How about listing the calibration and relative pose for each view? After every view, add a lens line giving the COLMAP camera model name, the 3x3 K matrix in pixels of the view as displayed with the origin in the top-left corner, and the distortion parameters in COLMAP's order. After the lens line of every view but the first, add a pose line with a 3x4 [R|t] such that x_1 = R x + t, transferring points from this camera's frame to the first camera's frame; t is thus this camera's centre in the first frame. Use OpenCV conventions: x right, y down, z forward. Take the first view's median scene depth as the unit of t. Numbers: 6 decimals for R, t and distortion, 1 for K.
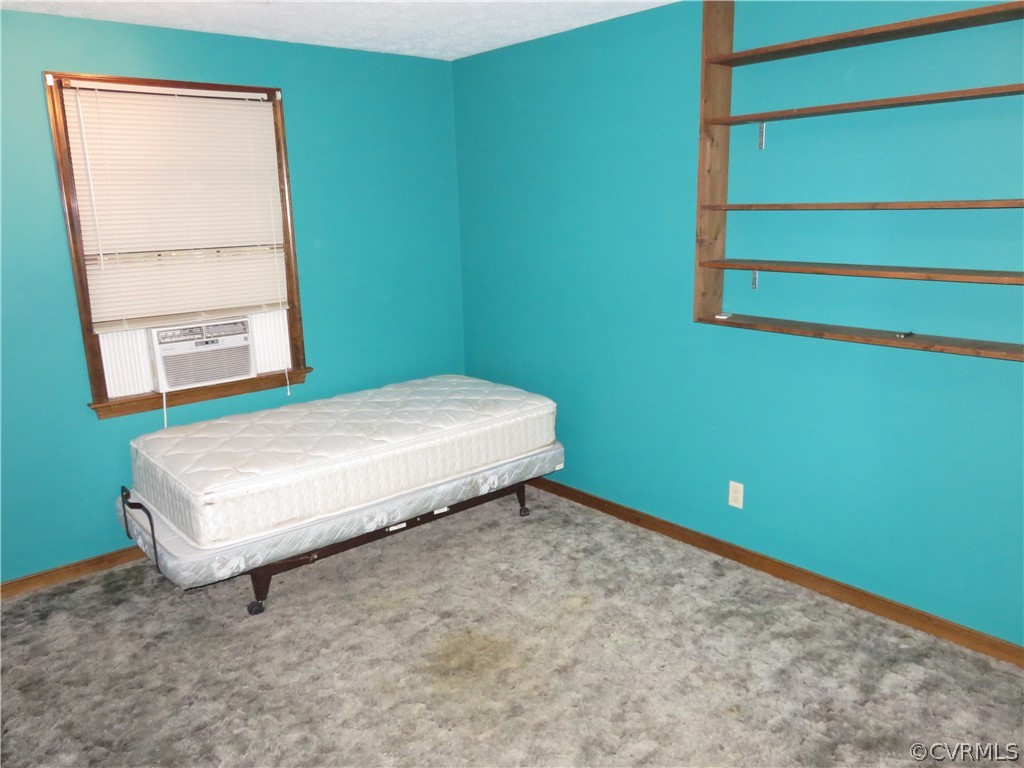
lens RADIAL K [[769.1, 0, 512.0], [0, 769.1, 384.0], [0, 0, 1]] dist [-0.008717, 0.001660]
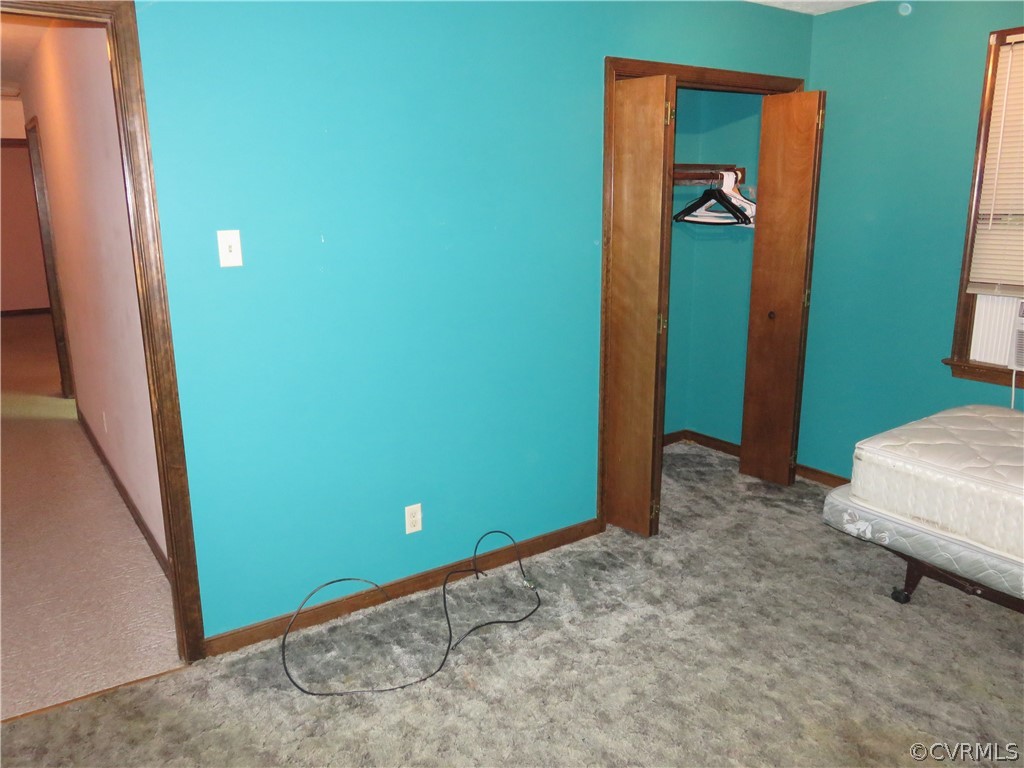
lens RADIAL K [[769.1, 0, 512.0], [0, 769.1, 384.0], [0, 0, 1]] dist [-0.008717, 0.001660]
pose [[-0.098267, 0.259137, -0.960829, 0.549522], [-0.214152, 0.937375, 0.274713, -0.107724], [0.971845, 0.232758, -0.036619, 0.510208]]
